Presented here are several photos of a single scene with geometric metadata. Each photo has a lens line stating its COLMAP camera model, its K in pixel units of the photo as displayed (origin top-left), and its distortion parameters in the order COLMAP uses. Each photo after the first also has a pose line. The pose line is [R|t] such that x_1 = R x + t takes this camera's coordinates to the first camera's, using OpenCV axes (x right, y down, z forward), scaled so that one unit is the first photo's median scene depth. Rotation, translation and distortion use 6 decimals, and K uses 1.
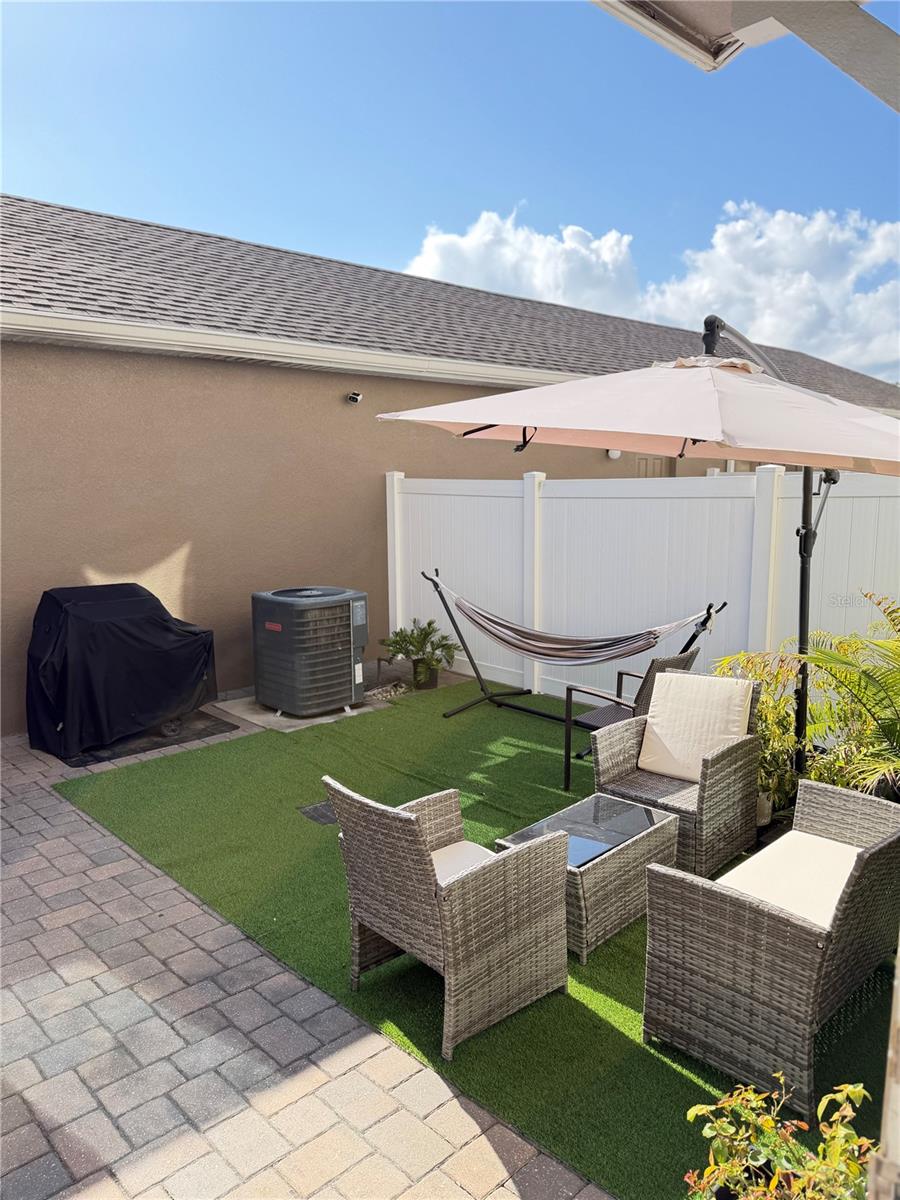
lens RADIAL K [[841.1, 0, 442.3], [0, 841.1, 600.6], [0, 0, 1]] dist [0.059291, -0.069501]
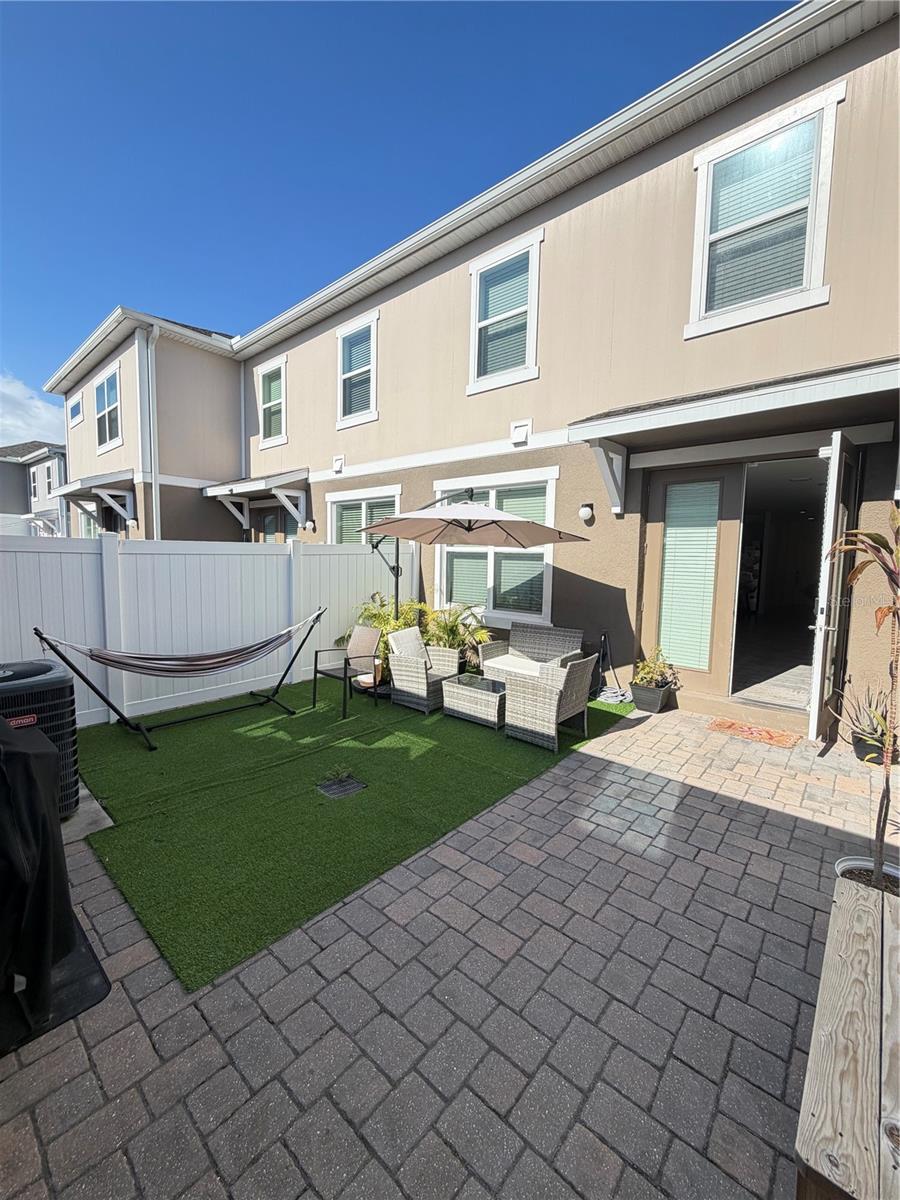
lens RADIAL K [[479.8, 0, 451.9], [0, 479.8, 597.7], [0, 0, 1]] dist [0.011804, -0.000182]
pose [[-0.105301, -0.070980, 0.991904, -1.080061], [0.132132, 0.987607, 0.084700, -0.102677], [-0.985623, 0.139981, -0.094617, 1.059093]]
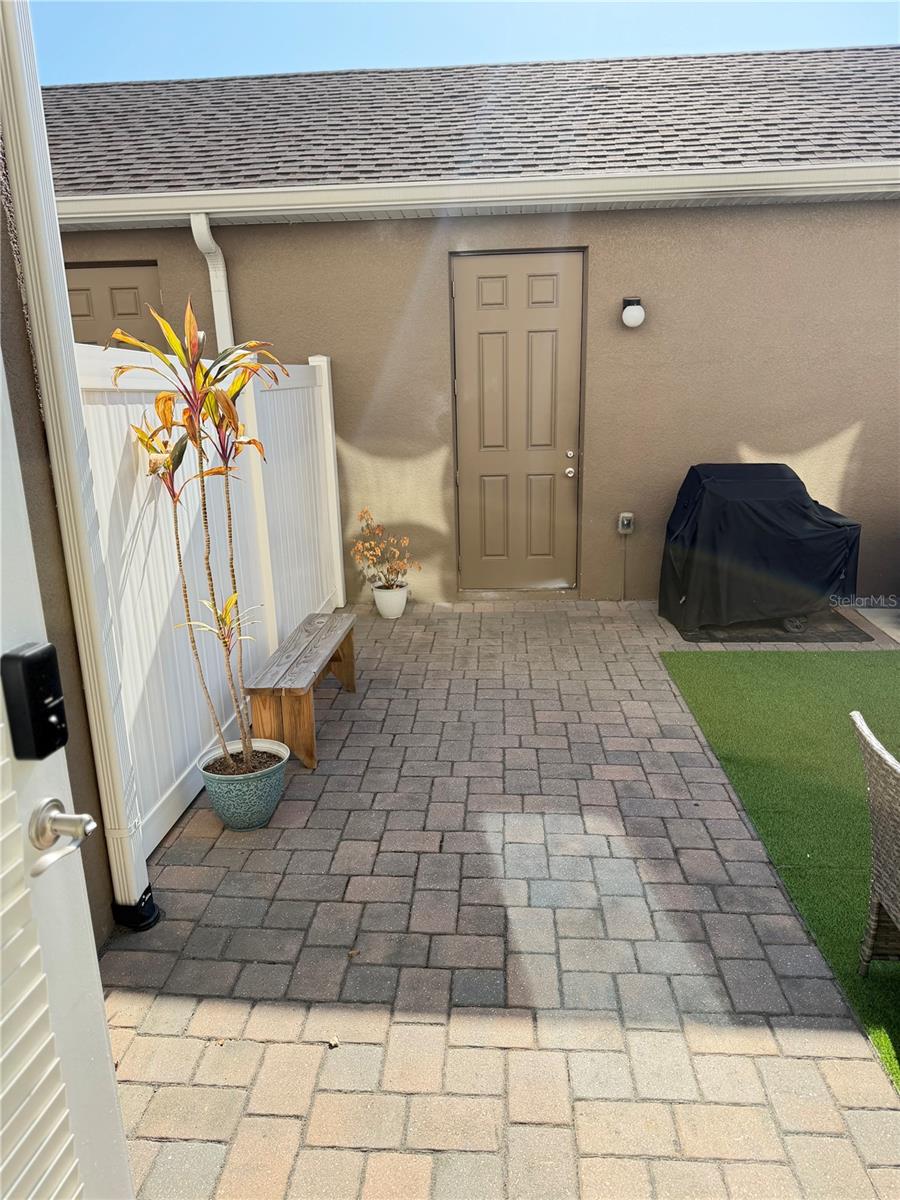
lens RADIAL K [[841.1, 0, 457.0], [0, 841.1, 597.4], [0, 0, 1]] dist [0.059291, -0.069501]
pose [[0.694152, 0.179648, -0.697050, 0.100881], [-0.091121, 0.982497, 0.162473, 0.007387], [0.714037, -0.049265, 0.698372, 0.136888]]
